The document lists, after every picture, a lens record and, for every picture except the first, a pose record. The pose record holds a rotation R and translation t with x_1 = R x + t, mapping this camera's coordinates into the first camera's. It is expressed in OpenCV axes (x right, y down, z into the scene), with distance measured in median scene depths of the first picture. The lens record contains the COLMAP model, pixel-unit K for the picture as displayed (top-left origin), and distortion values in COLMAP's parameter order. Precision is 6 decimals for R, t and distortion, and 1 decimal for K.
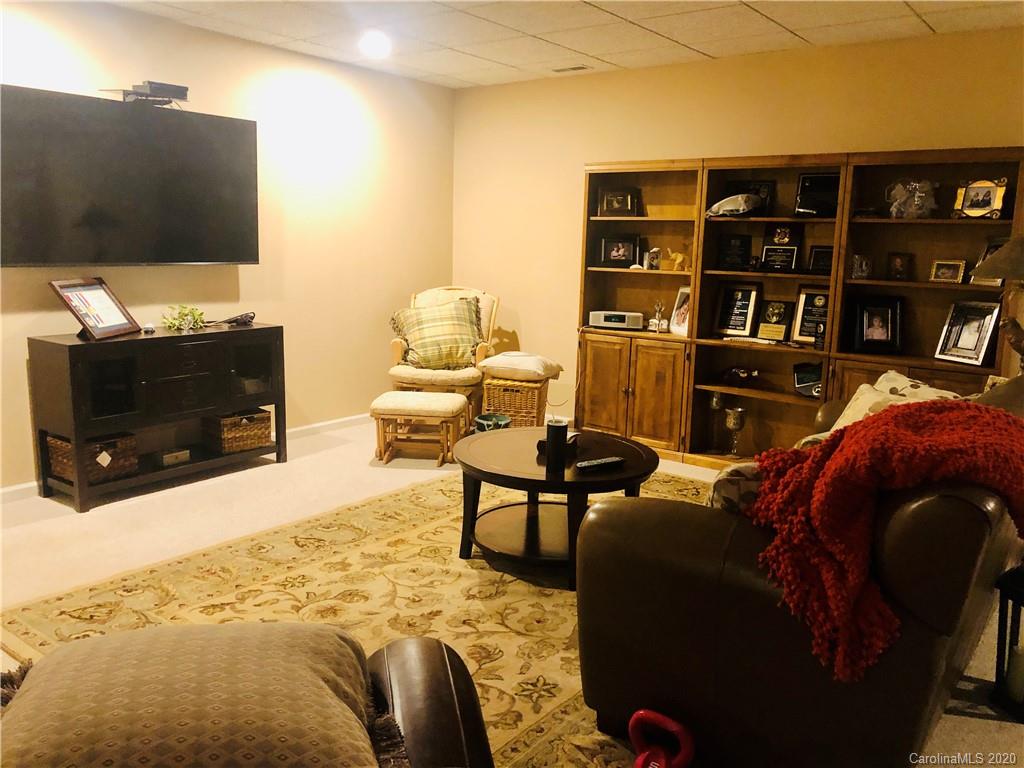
lens RADIAL K [[827.5, 0, 519.4], [0, 827.5, 384.1], [0, 0, 1]] dist [0.030972, -0.023190]
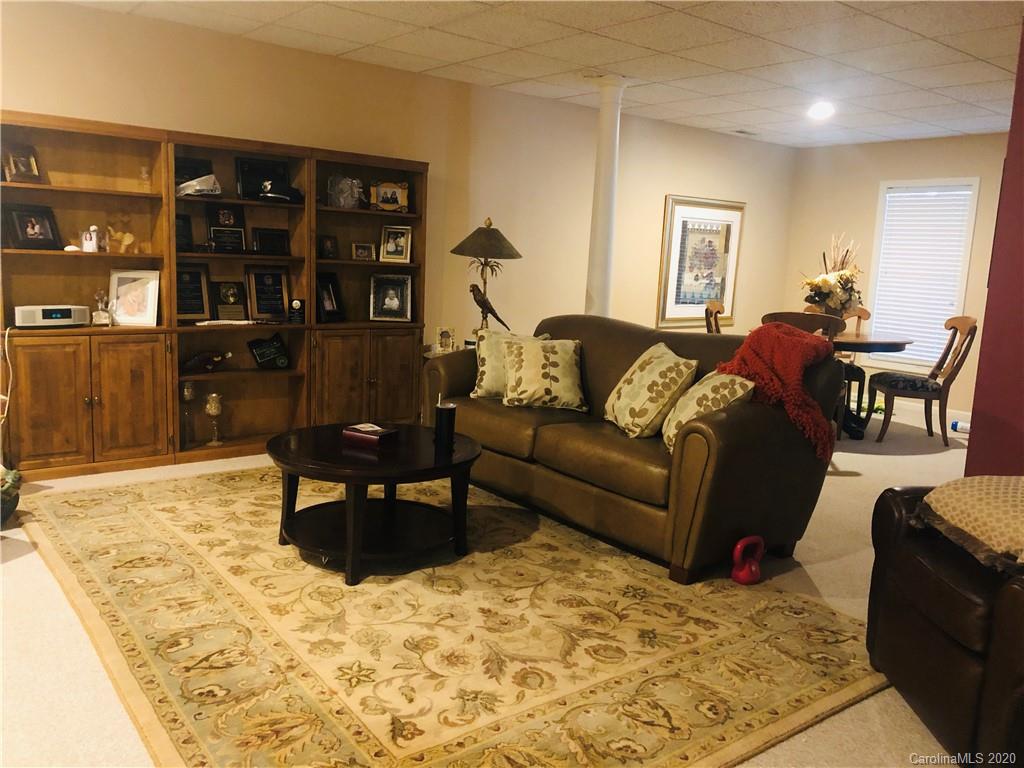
lens RADIAL K [[827.5, 0, 520.6], [0, 827.5, 382.5], [0, 0, 1]] dist [0.030972, -0.023190]
pose [[0.250127, -0.166004, 0.953876, -0.663940], [0.131301, 0.981907, 0.136453, -0.080251], [-0.959269, 0.091114, 0.267398, 0.450826]]
